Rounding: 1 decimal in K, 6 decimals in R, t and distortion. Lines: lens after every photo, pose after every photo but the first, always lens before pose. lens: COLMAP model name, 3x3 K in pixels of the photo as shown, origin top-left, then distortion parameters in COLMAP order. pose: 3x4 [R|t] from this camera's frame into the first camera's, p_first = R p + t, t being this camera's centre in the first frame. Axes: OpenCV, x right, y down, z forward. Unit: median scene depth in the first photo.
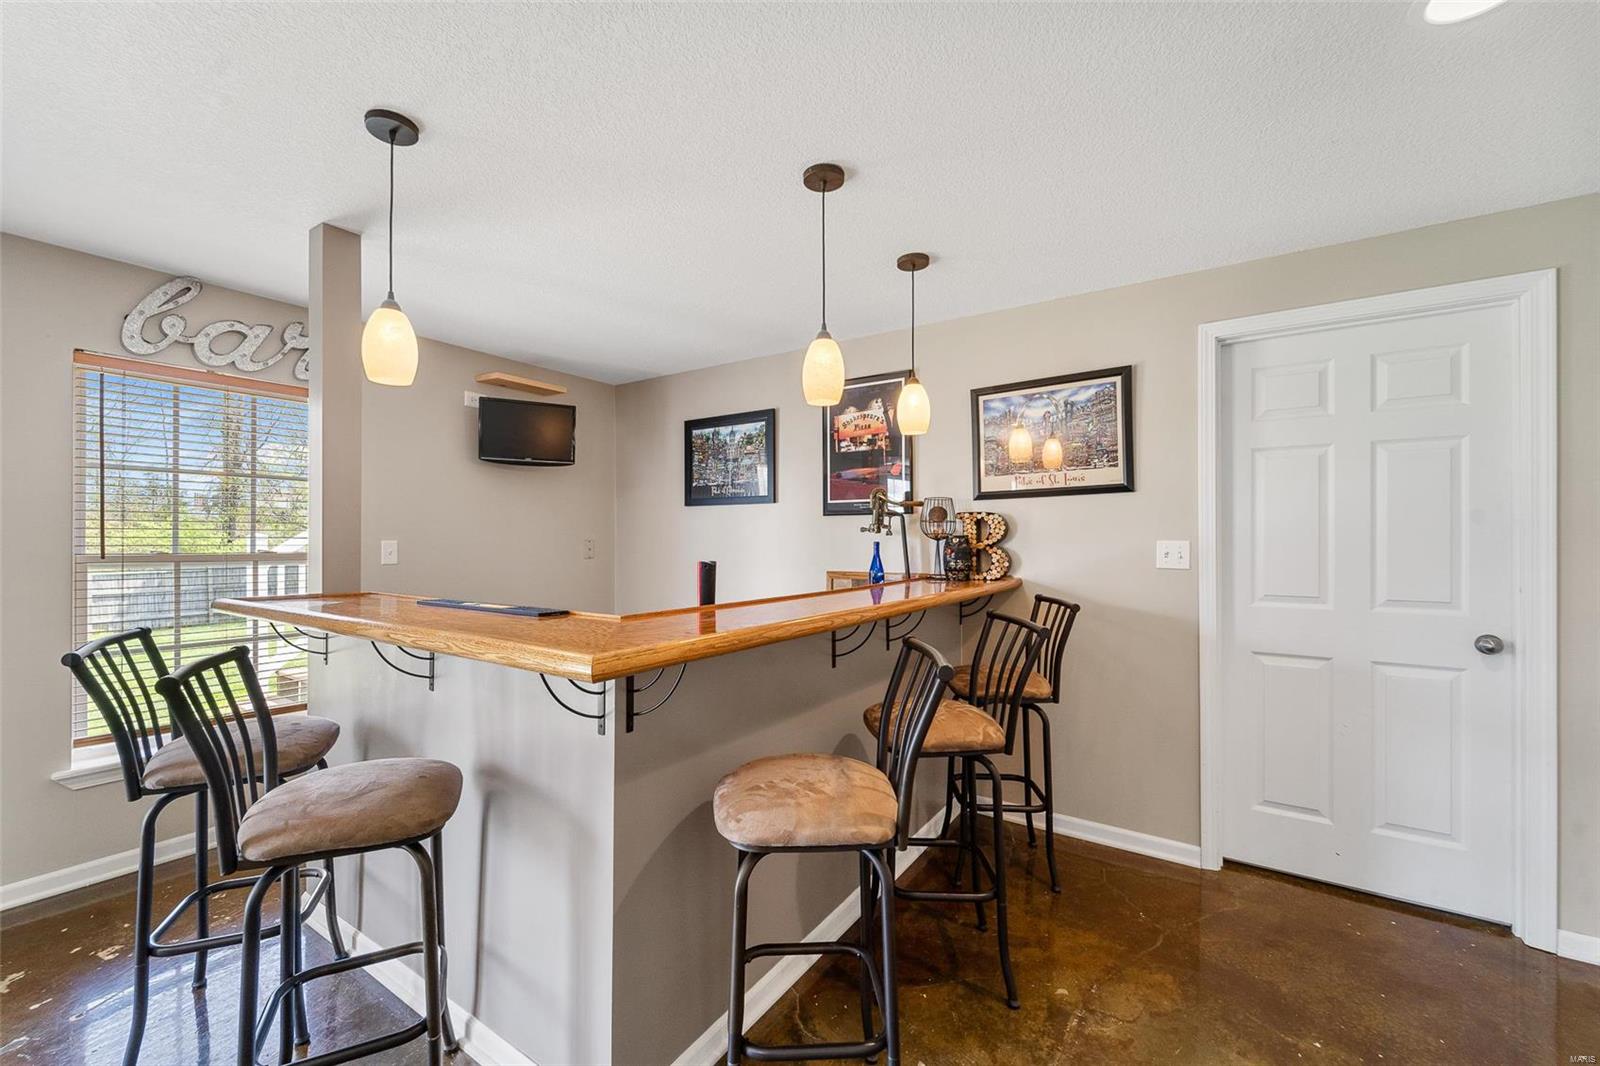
lens RADIAL K [[652.9, 0, 763.9], [0, 652.9, 537.2], [0, 0, 1]] dist [-0.002507, -0.000333]
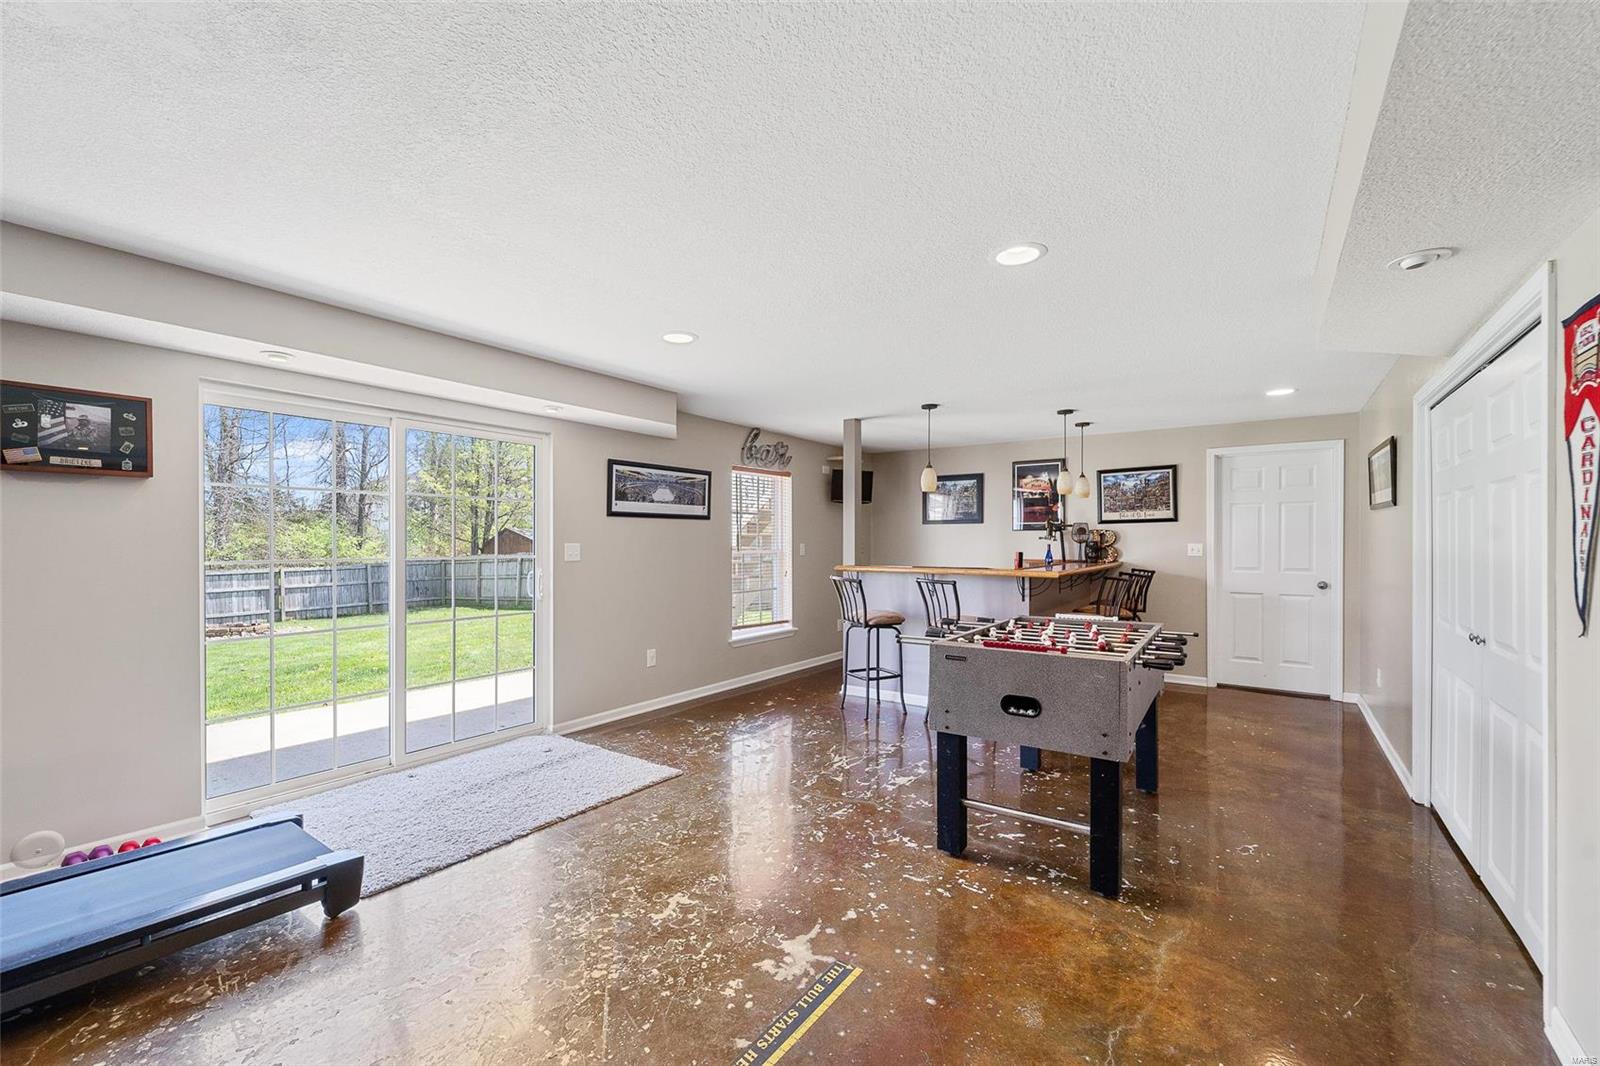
lens RADIAL K [[652.9, 0, 771.3], [0, 652.9, 544.9], [0, 0, 1]] dist [-0.002507, -0.000333]
pose [[0.999844, -0.000554, -0.017660, -0.674113], [0.000729, 0.999951, 0.009867, -0.011263], [0.017653, -0.009879, 0.999795, -1.081054]]
